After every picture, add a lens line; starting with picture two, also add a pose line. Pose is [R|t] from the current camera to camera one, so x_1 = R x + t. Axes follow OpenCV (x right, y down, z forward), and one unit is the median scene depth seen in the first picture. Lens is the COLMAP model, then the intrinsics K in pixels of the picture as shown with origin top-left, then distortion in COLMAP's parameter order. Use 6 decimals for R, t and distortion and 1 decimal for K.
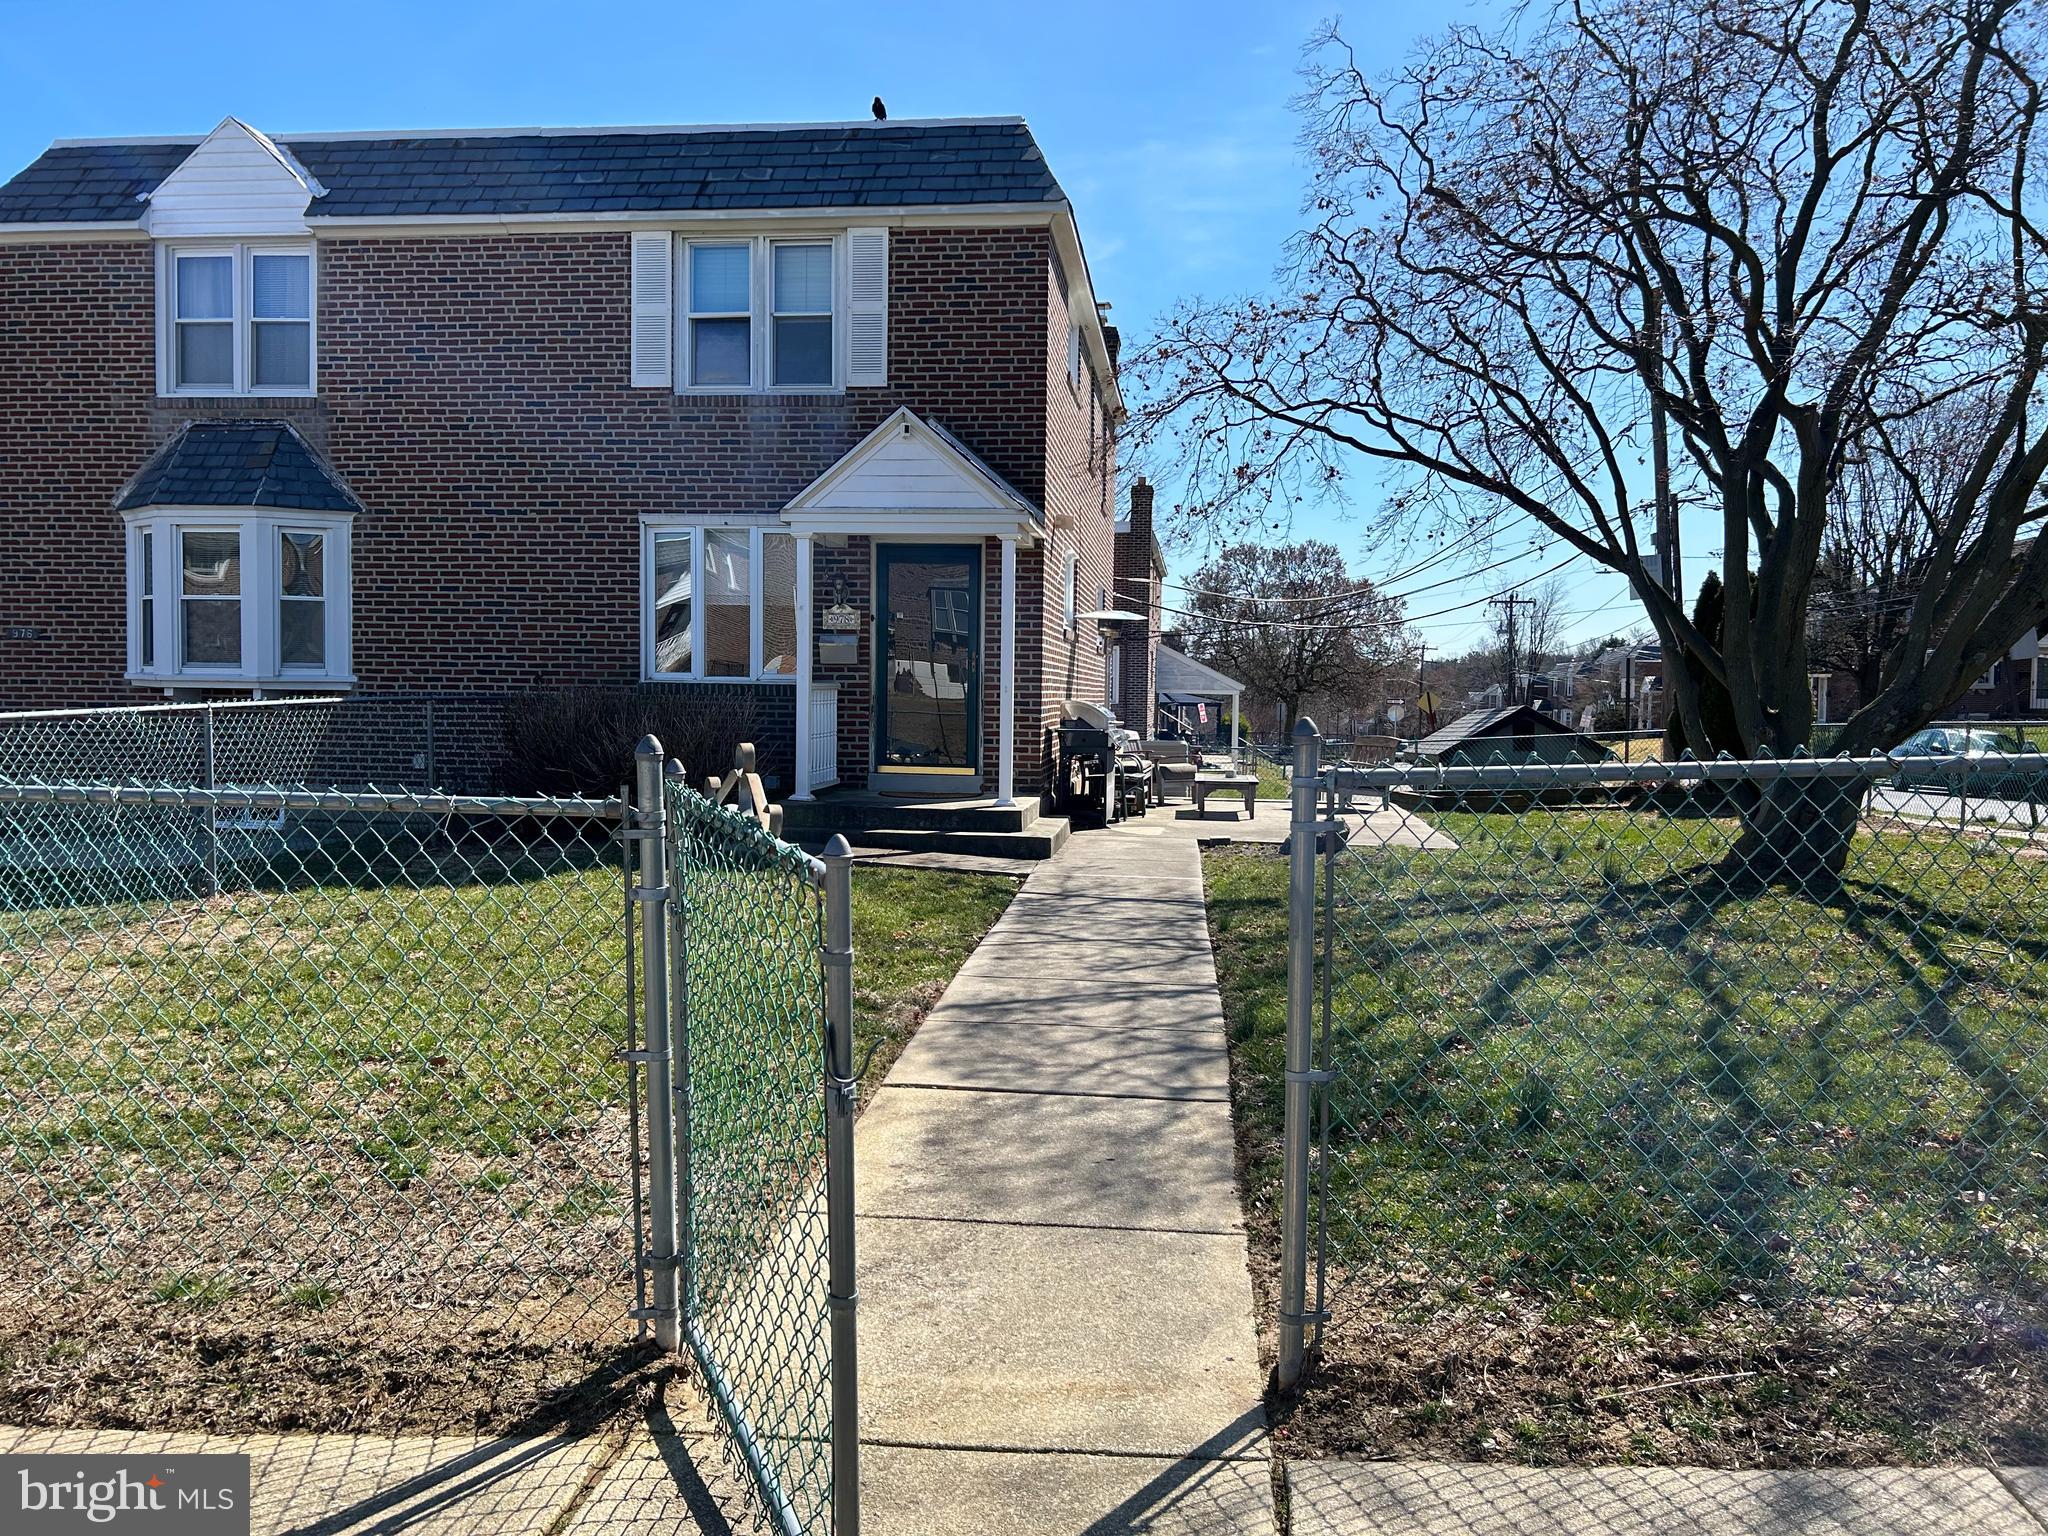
lens RADIAL K [[1516.1, 0, 1013.4], [0, 1516.1, 754.8], [0, 0, 1]] dist [0.055704, -0.056266]
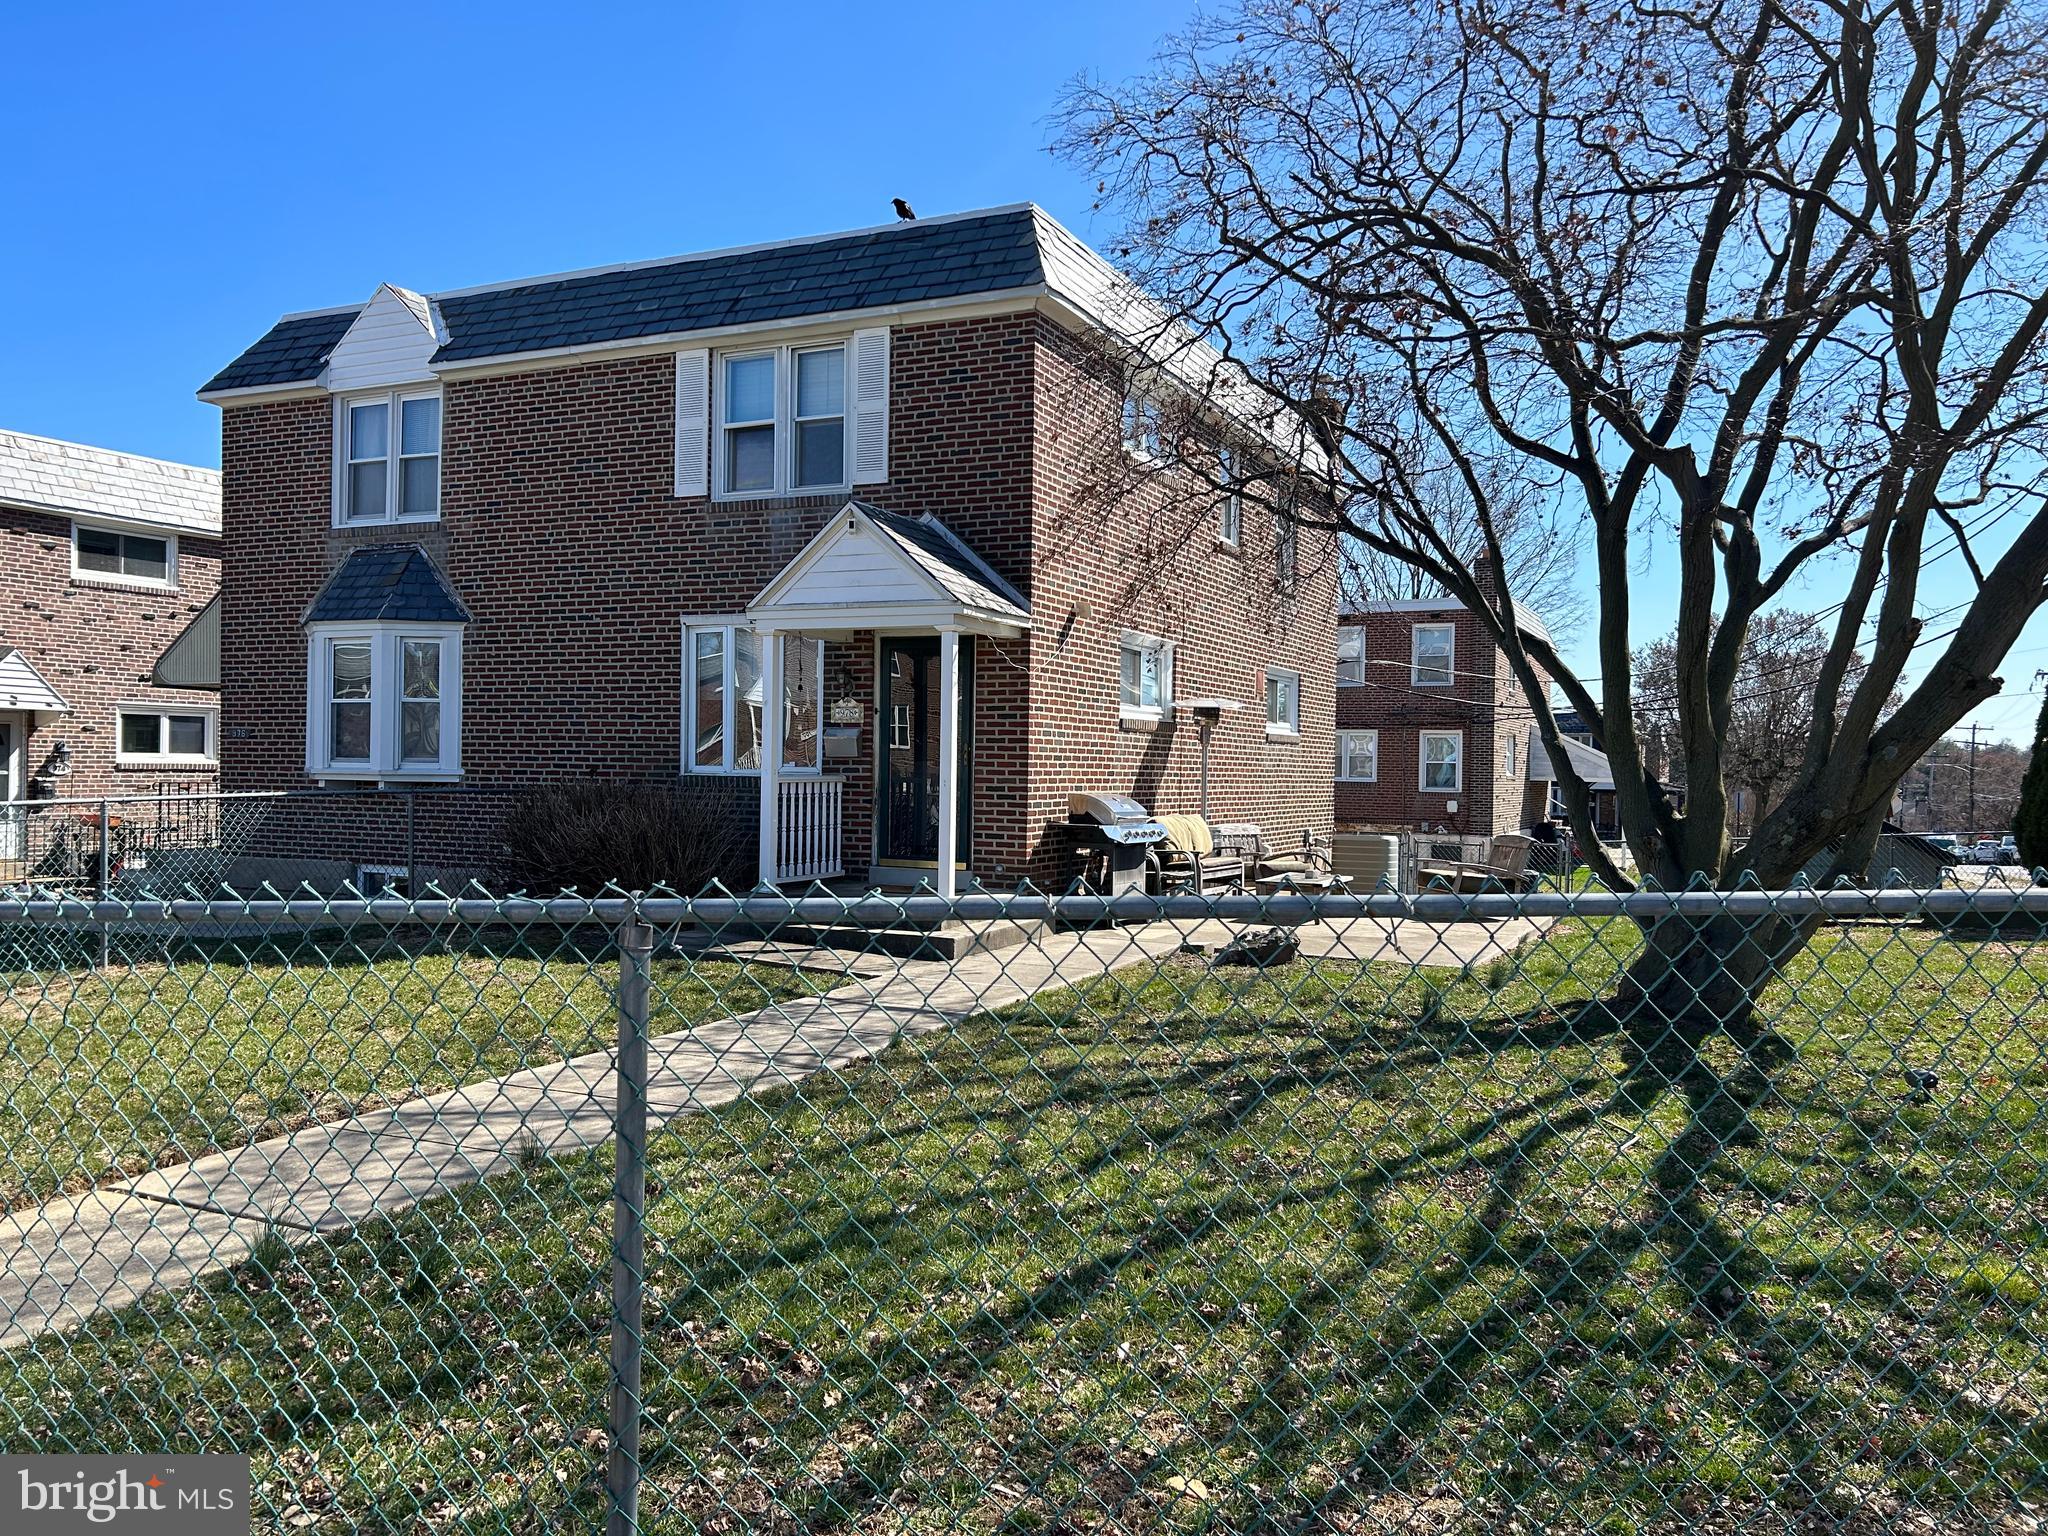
lens RADIAL K [[1516.1, 0, 1025.3], [0, 1516.1, 776.0], [0, 0, 1]] dist [0.055704, -0.056266]
pose [[0.950357, 0.001086, -0.311159, 0.308346], [-0.014033, 0.999126, -0.039375, -0.009308], [0.310844, 0.041787, 0.949542, 0.079641]]
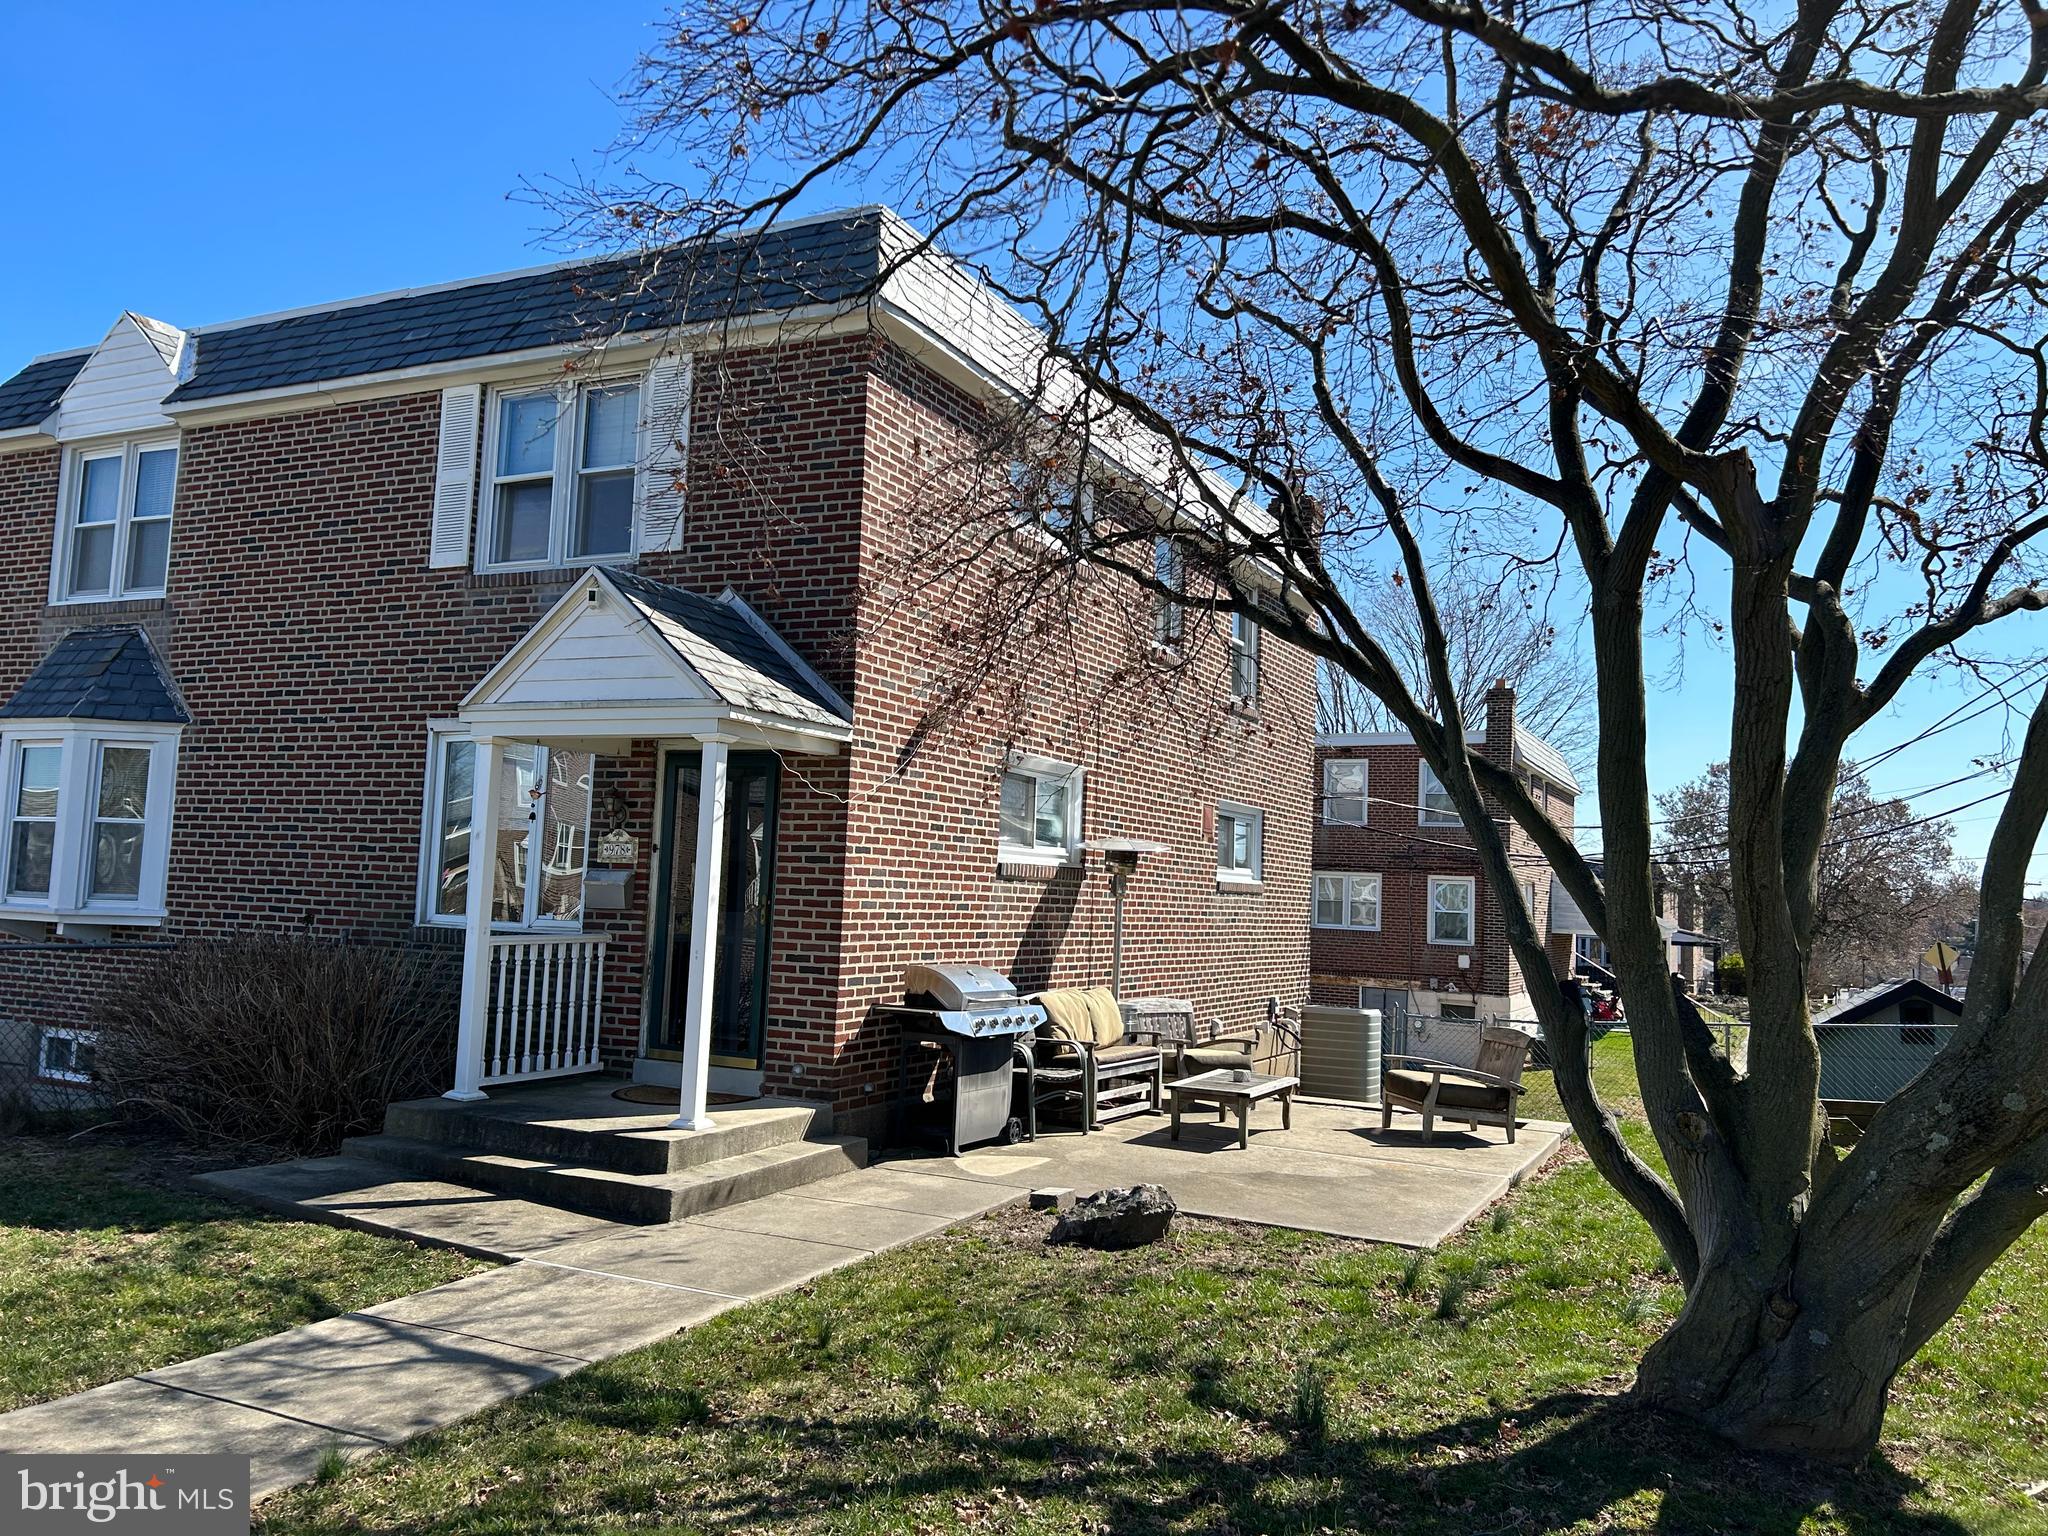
lens RADIAL K [[1516.1, 0, 1040.8], [0, 1516.1, 762.7], [0, 0, 1]] dist [0.055704, -0.056266]
pose [[0.947442, -0.005919, -0.319873, 0.326818], [-0.038082, 0.990634, -0.131128, -0.040260], [0.317653, 0.136418, 0.938343, 0.339804]]
